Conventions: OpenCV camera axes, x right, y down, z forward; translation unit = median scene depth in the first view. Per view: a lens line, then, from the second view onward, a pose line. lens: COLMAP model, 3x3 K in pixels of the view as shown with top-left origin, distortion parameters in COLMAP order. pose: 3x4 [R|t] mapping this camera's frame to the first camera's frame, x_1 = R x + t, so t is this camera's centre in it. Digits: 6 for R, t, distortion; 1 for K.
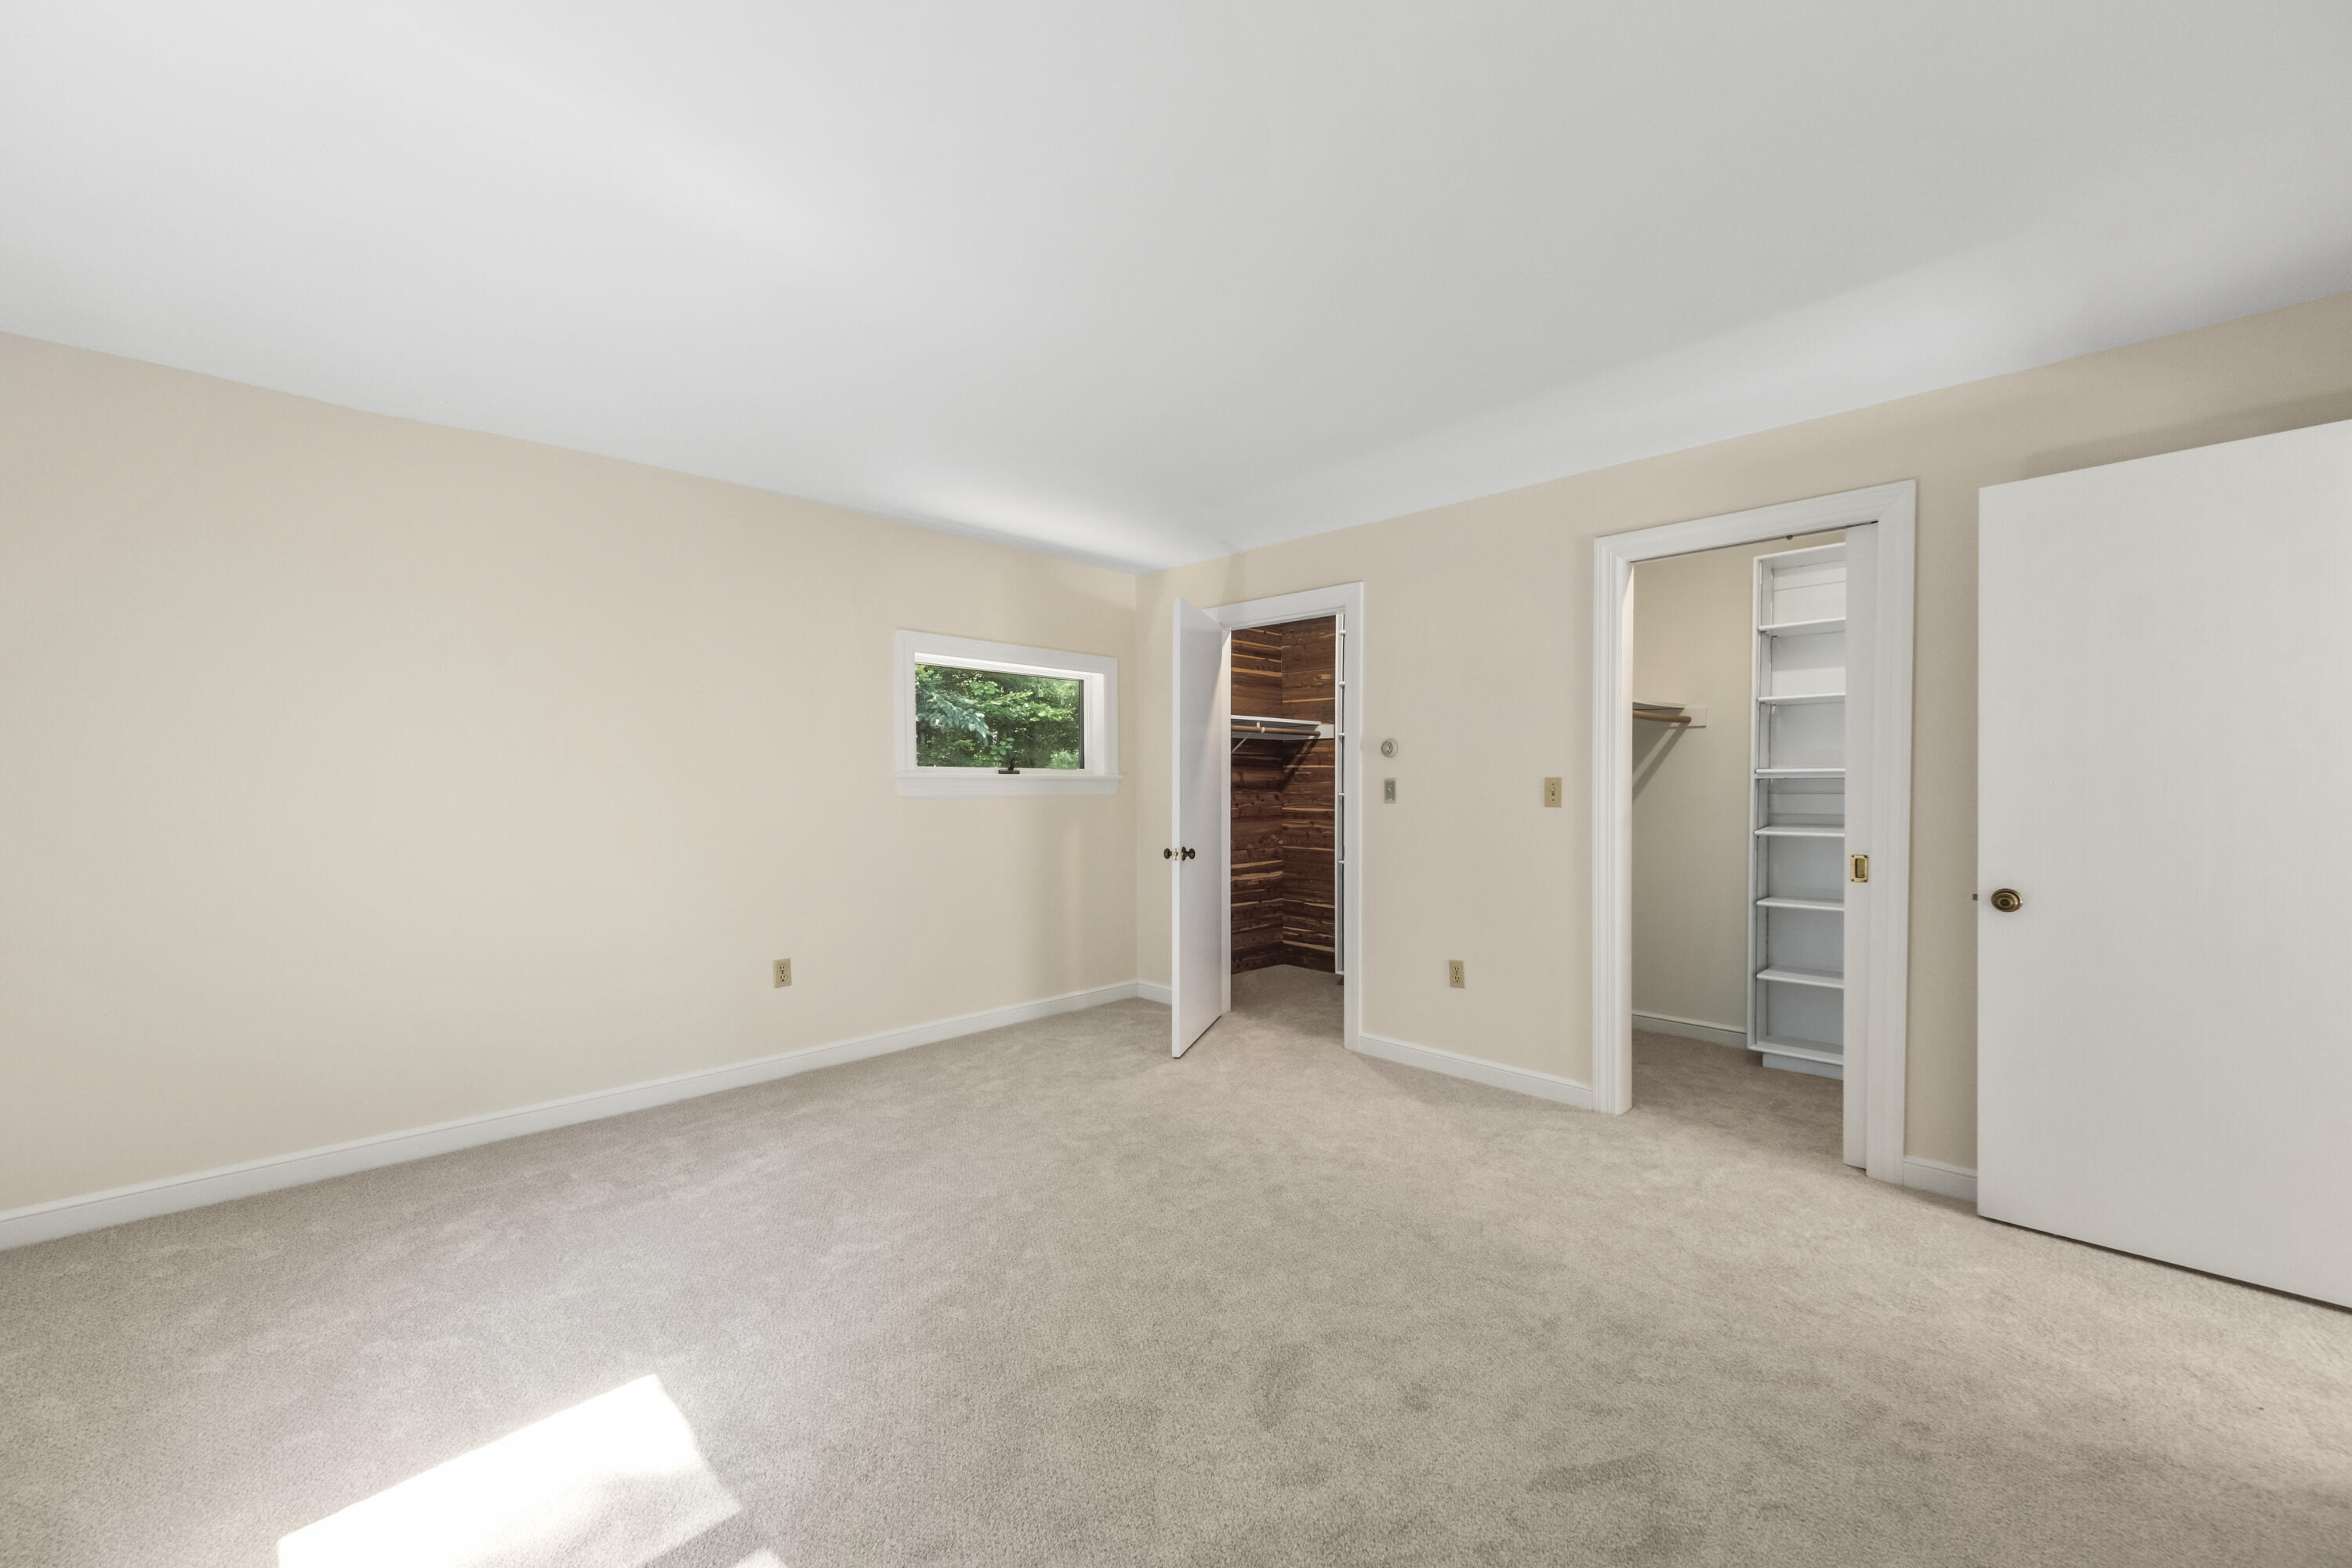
lens RADIAL K [[936.1, 0, 1175.3], [0, 936.1, 811.1], [0, 0, 1]] dist [-0.000084, -0.000013]
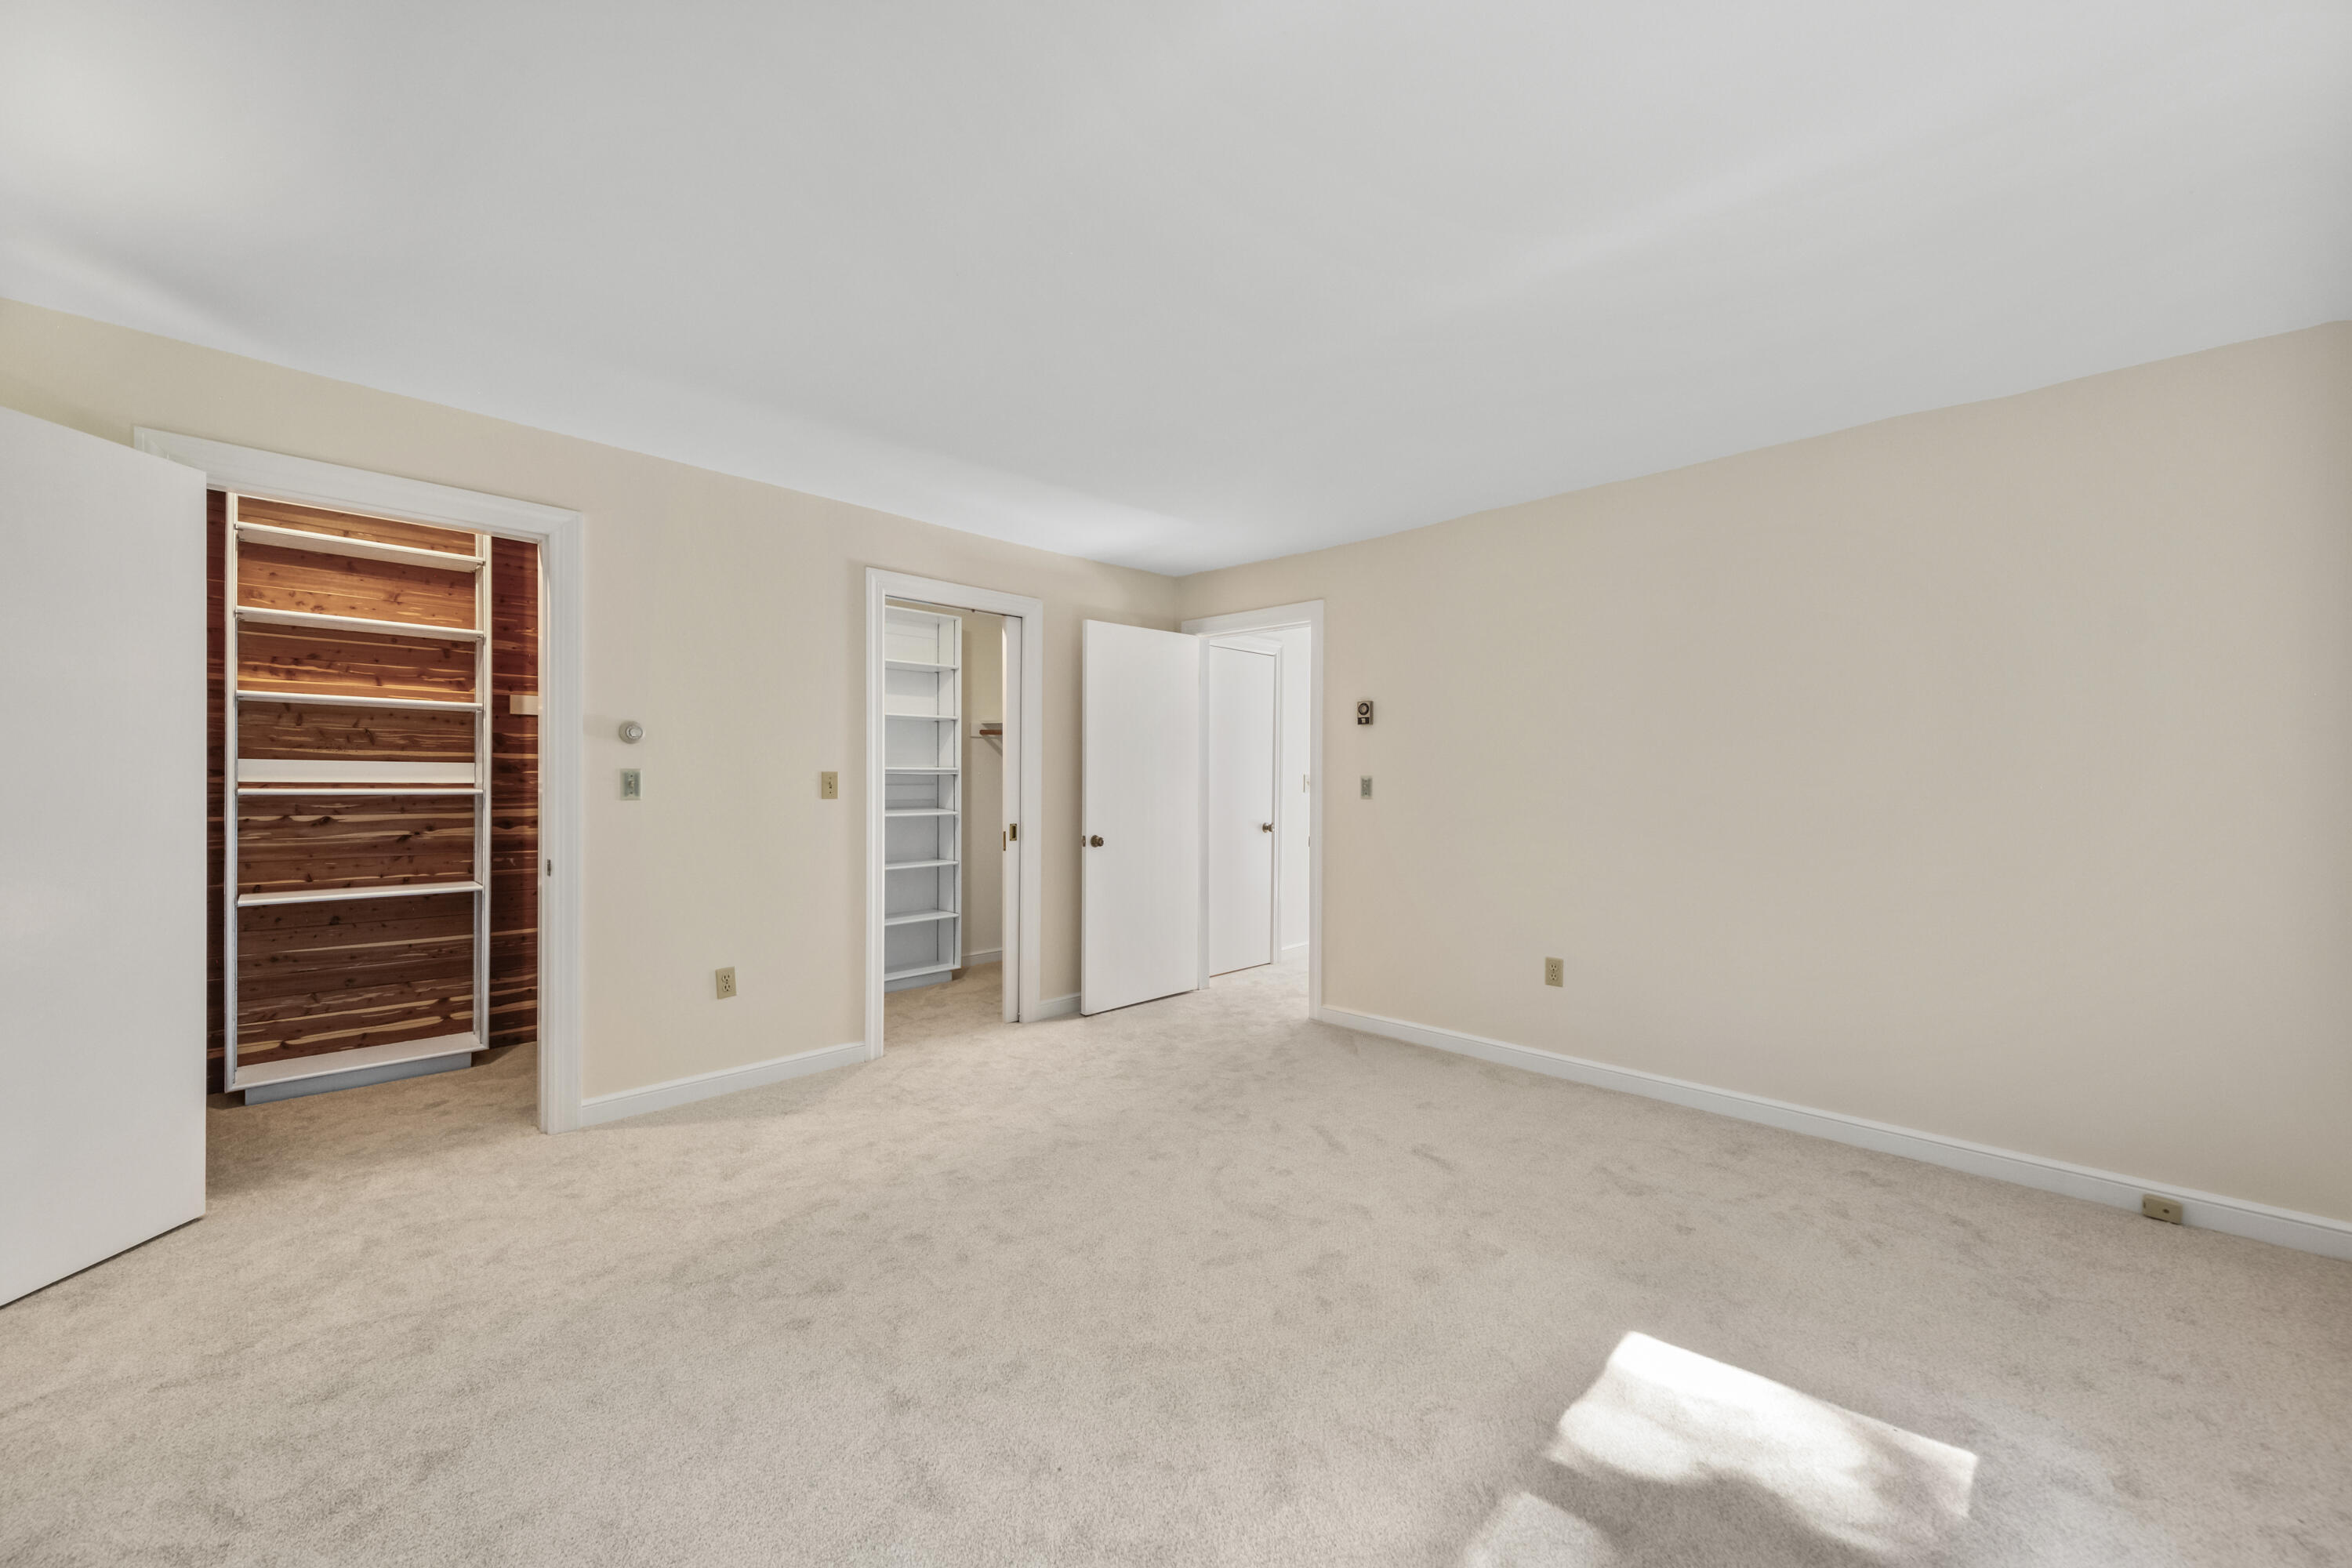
lens RADIAL K [[881.1, 0, 1176.0], [0, 881.1, 784.0], [0, 0, 1]] dist [0.000231, -0.000002]
pose [[-0.025789, -0.002140, 0.999665, -0.685636], [0.023570, 0.999718, 0.002749, -0.016361], [-0.999390, 0.023633, -0.025731, 0.676874]]
